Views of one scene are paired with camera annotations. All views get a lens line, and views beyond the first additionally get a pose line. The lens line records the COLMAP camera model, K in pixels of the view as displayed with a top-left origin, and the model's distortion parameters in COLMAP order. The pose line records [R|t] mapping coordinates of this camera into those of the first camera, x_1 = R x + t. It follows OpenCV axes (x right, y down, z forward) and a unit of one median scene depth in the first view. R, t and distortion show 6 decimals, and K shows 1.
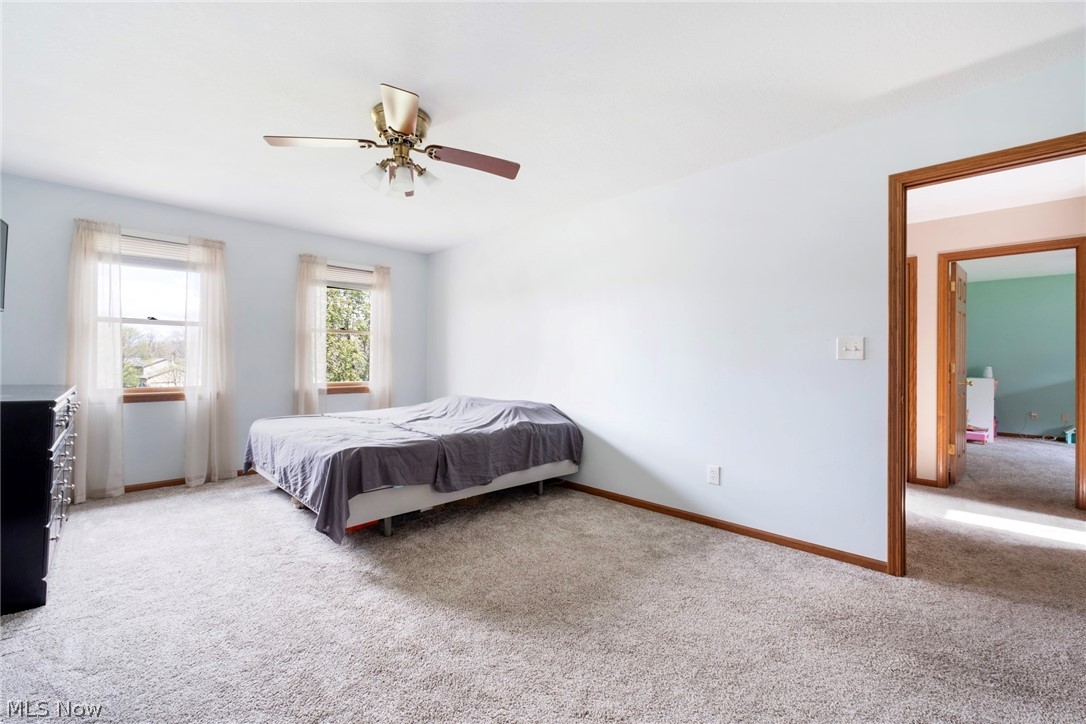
lens RADIAL K [[467.3, 0, 539.0], [0, 467.3, 364.0], [0, 0, 1]] dist [0.000896, 0.000006]
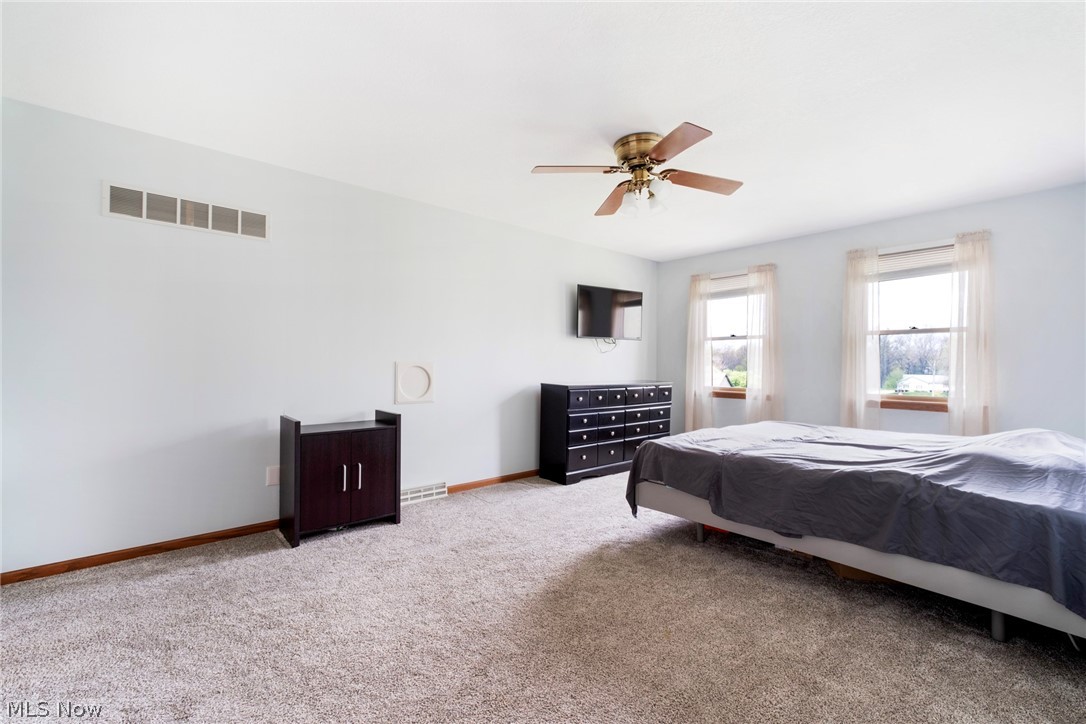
lens RADIAL K [[467.3, 0, 539.3], [0, 467.3, 360.3], [0, 0, 1]] dist [0.000896, 0.000006]
pose [[-0.070818, -0.016731, -0.997349, 0.520251], [-0.014641, 0.999769, -0.015732, 0.002075], [0.997382, 0.013488, -0.071046, 0.539976]]
